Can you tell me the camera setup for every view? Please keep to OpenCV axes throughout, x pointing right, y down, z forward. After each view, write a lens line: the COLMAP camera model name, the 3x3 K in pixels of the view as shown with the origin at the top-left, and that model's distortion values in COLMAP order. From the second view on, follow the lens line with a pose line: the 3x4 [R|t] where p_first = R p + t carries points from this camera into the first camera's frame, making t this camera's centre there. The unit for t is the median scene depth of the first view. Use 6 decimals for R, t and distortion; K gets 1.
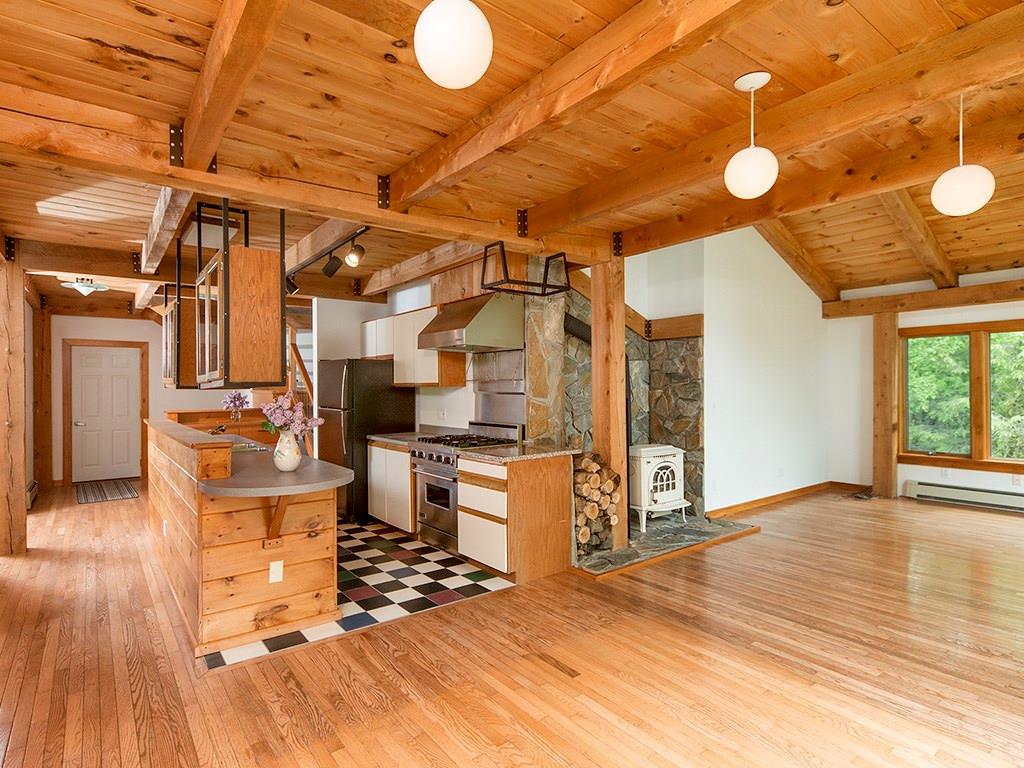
lens RADIAL K [[537.6, 0, 512.8], [0, 537.6, 384.4], [0, 0, 1]] dist [0.015830, -0.001334]
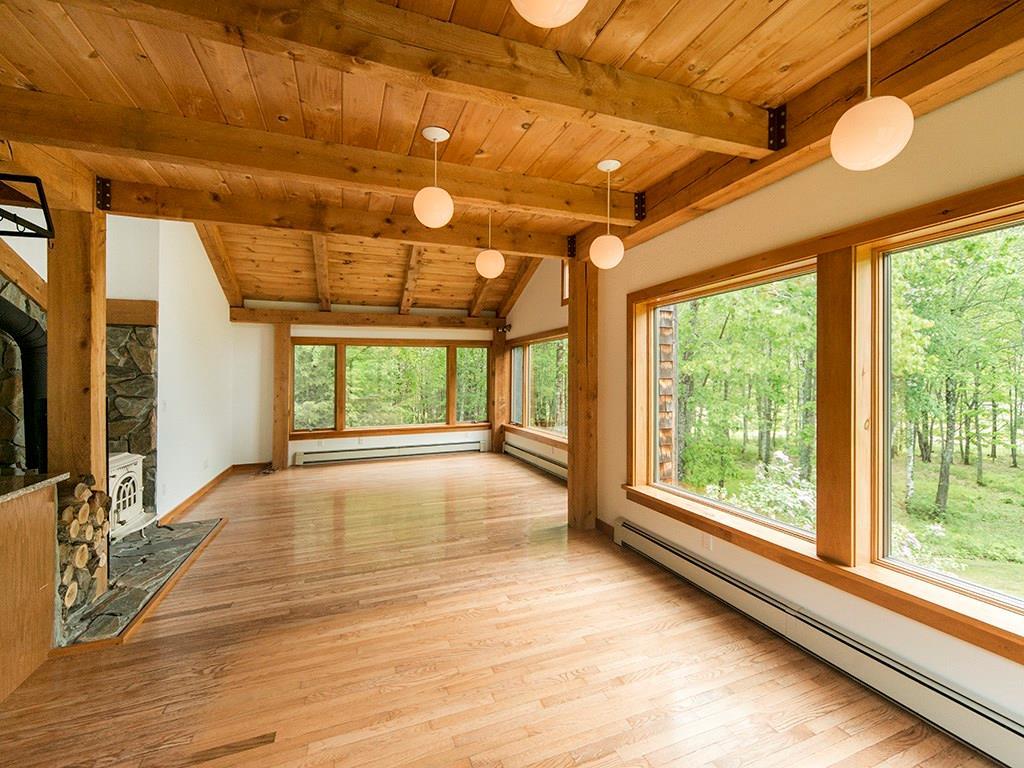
lens RADIAL K [[448.1, 0, 515.4], [0, 448.1, 379.8], [0, 0, 1]] dist [0.002217, 0.000164]
pose [[0.287997, -0.001004, 0.957631, -0.215777], [0.002577, 0.999997, 0.000273, 0.001757], [-0.957628, 0.002389, 0.287998, 0.233558]]
